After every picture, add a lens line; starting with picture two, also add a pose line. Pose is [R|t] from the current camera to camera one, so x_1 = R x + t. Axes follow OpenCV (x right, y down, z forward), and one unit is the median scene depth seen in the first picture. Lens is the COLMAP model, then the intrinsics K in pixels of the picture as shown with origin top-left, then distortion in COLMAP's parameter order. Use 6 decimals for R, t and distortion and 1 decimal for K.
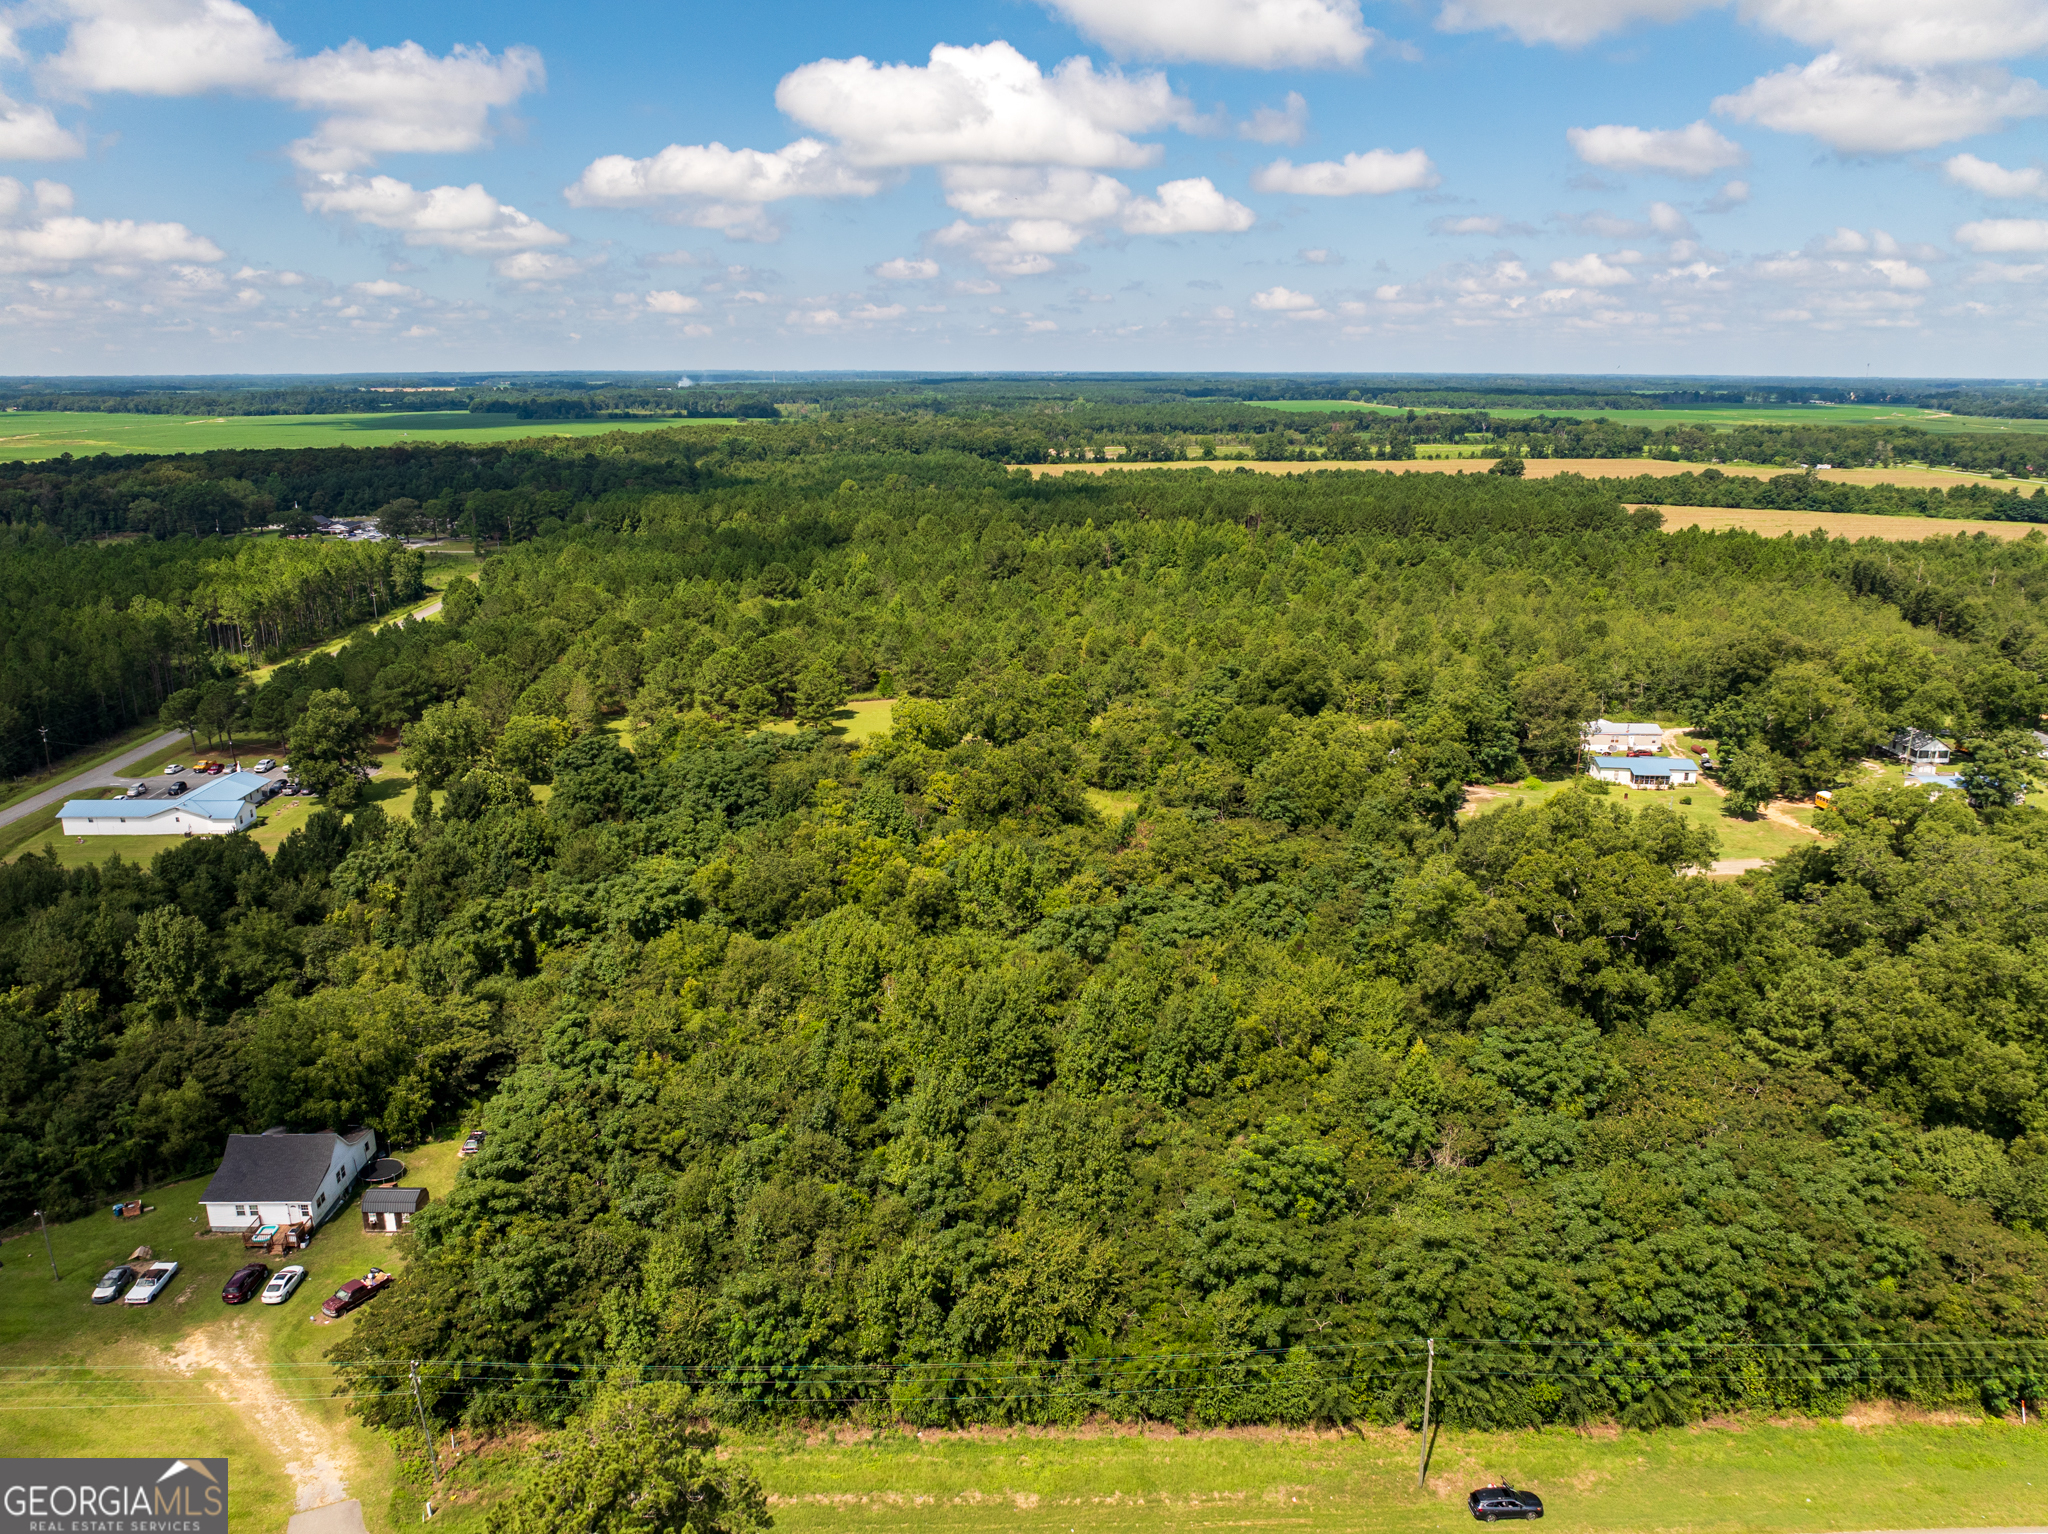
lens RADIAL K [[1445.5, 0, 1024.8], [0, 1445.5, 763.6], [0, 0, 1]] dist [-0.053162, 0.023719]
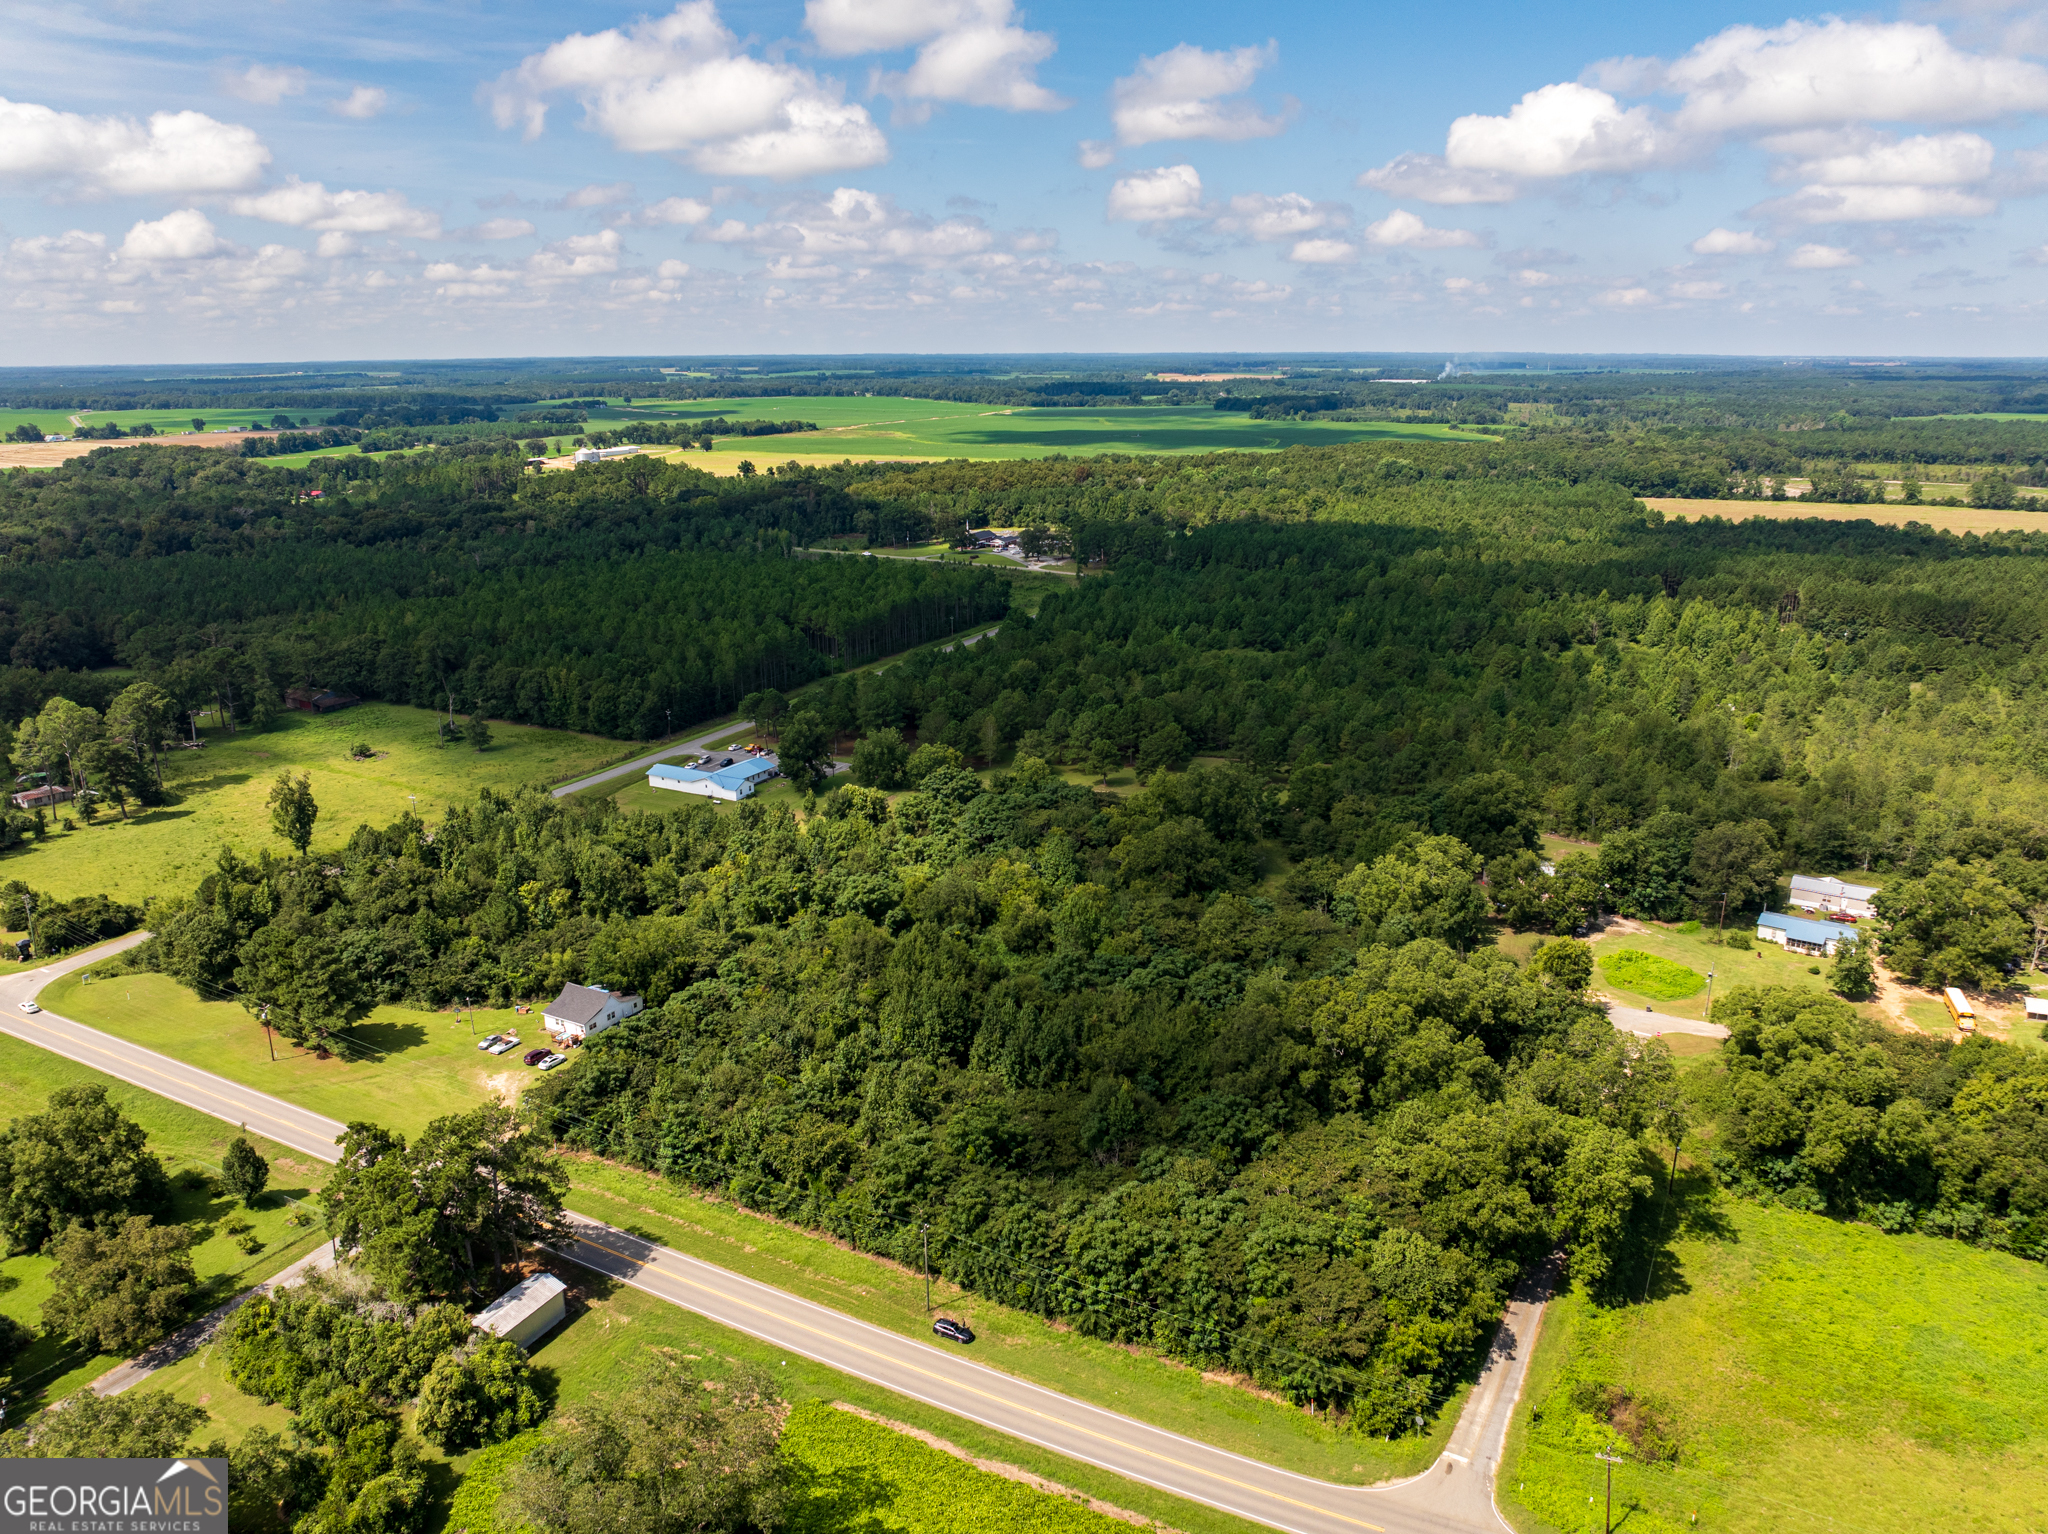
lens RADIAL K [[1445.5, 0, 1025.8], [0, 1445.5, 751.2], [0, 0, 1]] dist [-0.053162, 0.023719]
pose [[0.866969, 0.129287, -0.481299, 0.420219], [-0.126468, 0.991225, 0.038456, -0.095053], [0.482048, 0.027528, 0.875712, -0.187271]]
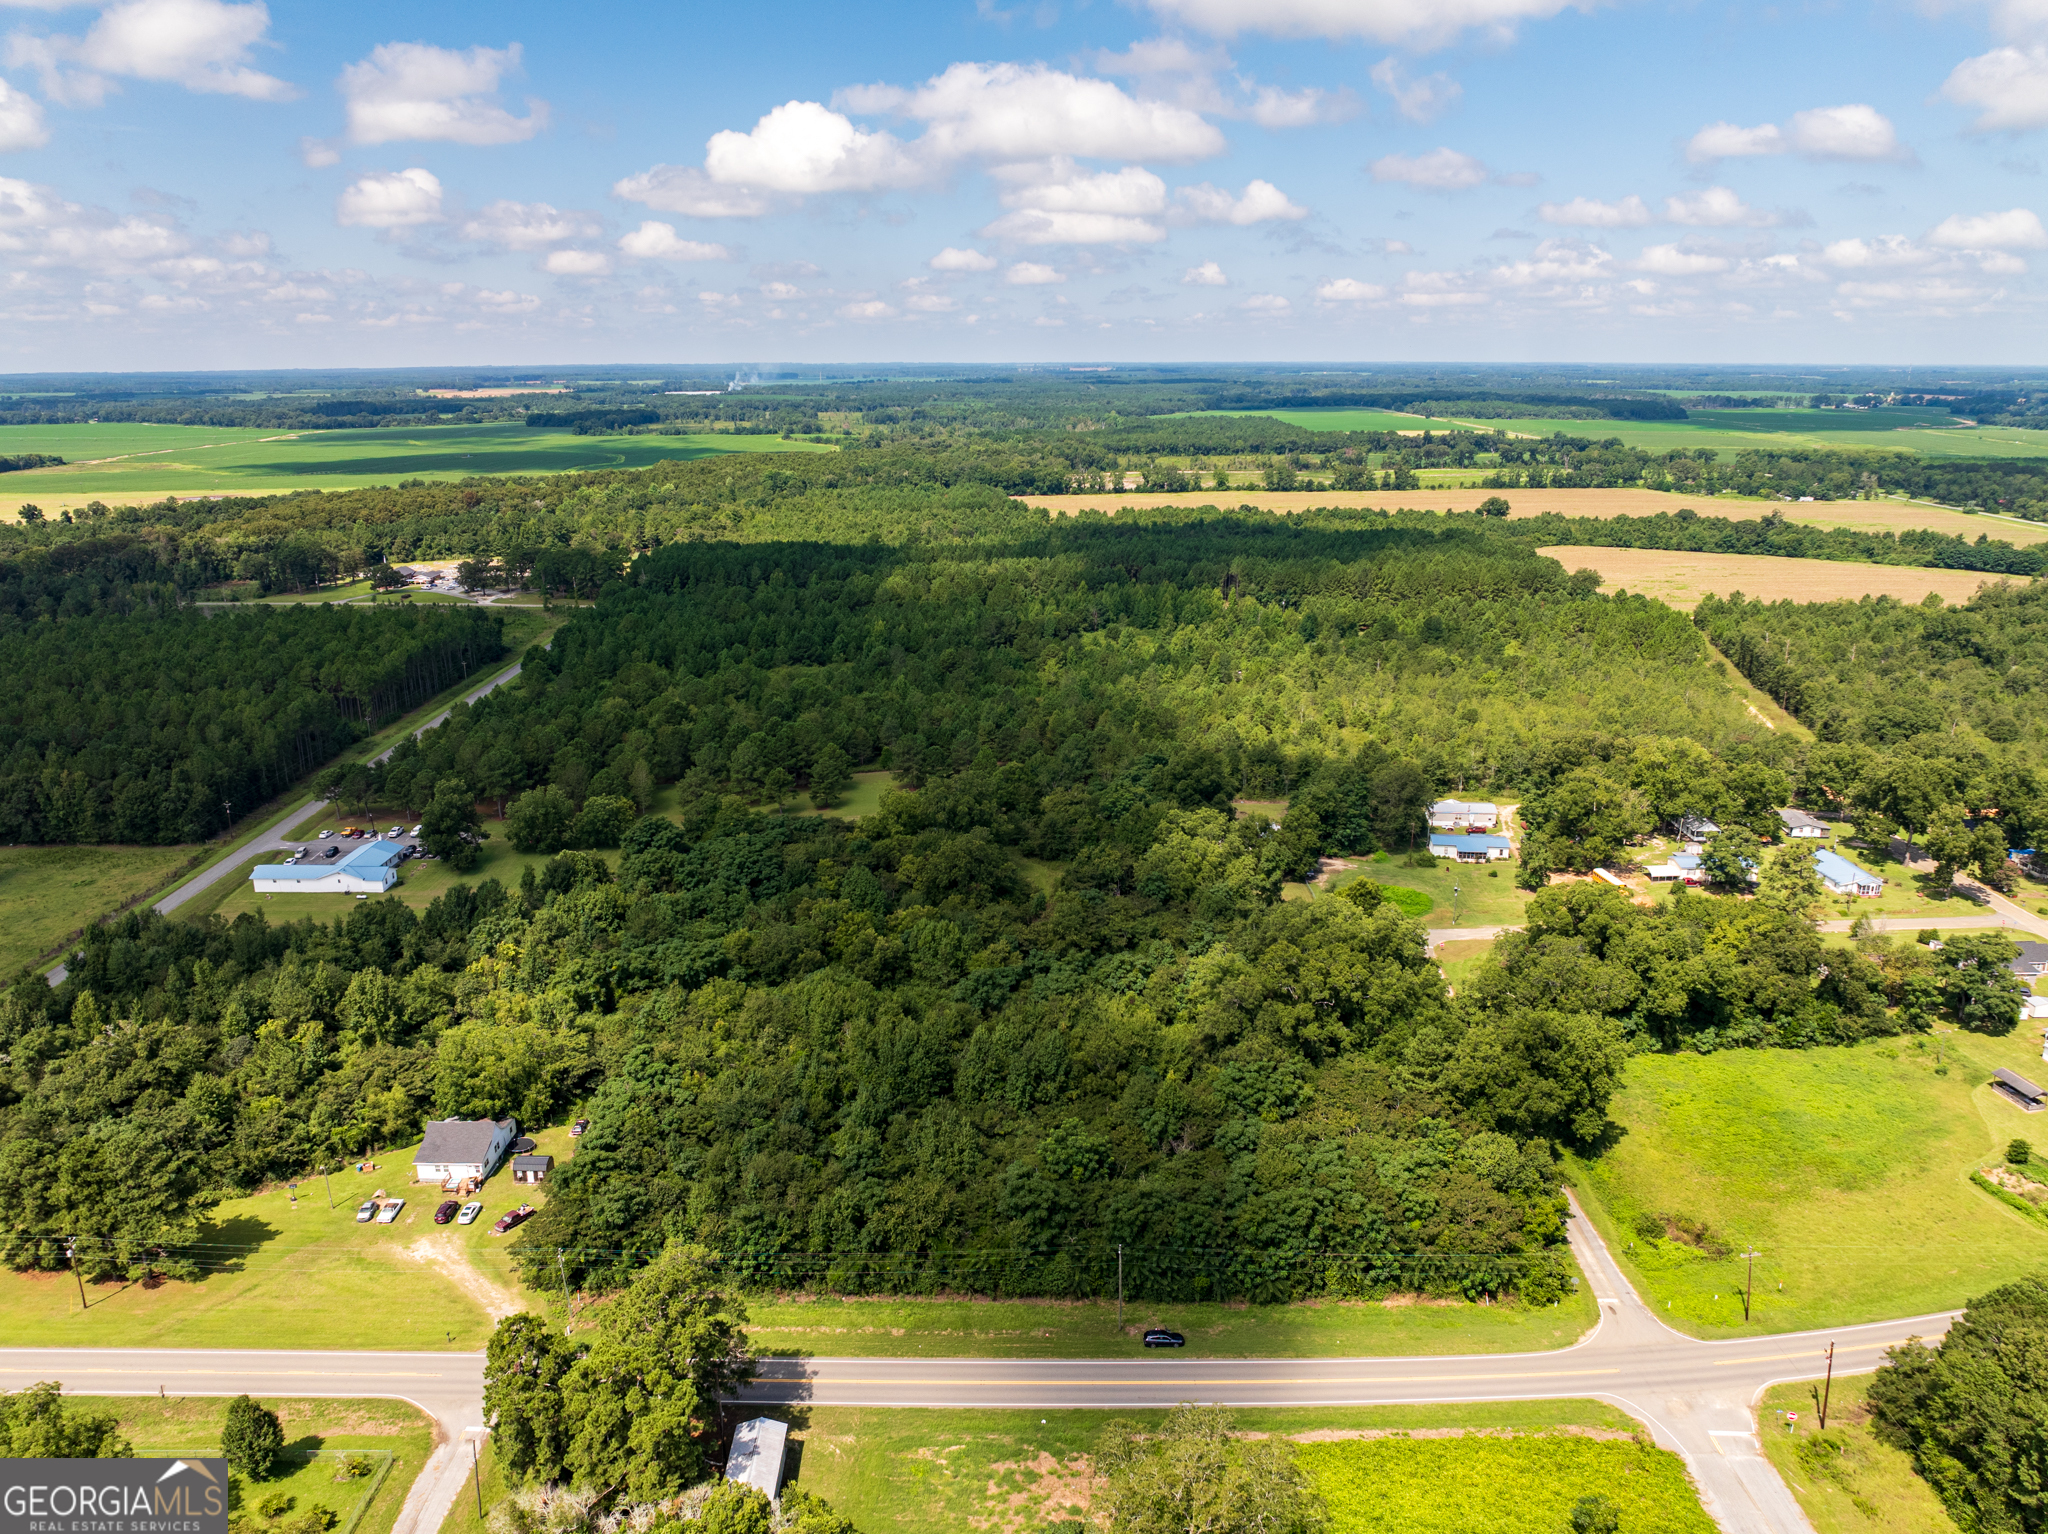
lens RADIAL K [[1445.5, 0, 1024.6], [0, 1445.5, 760.4], [0, 0, 1]] dist [-0.053162, 0.023719]
pose [[0.999475, 0.004443, -0.032096, 0.078197], [-0.004270, 0.999976, 0.005438, -0.077142], [0.032119, -0.005298, 0.999470, -0.287908]]
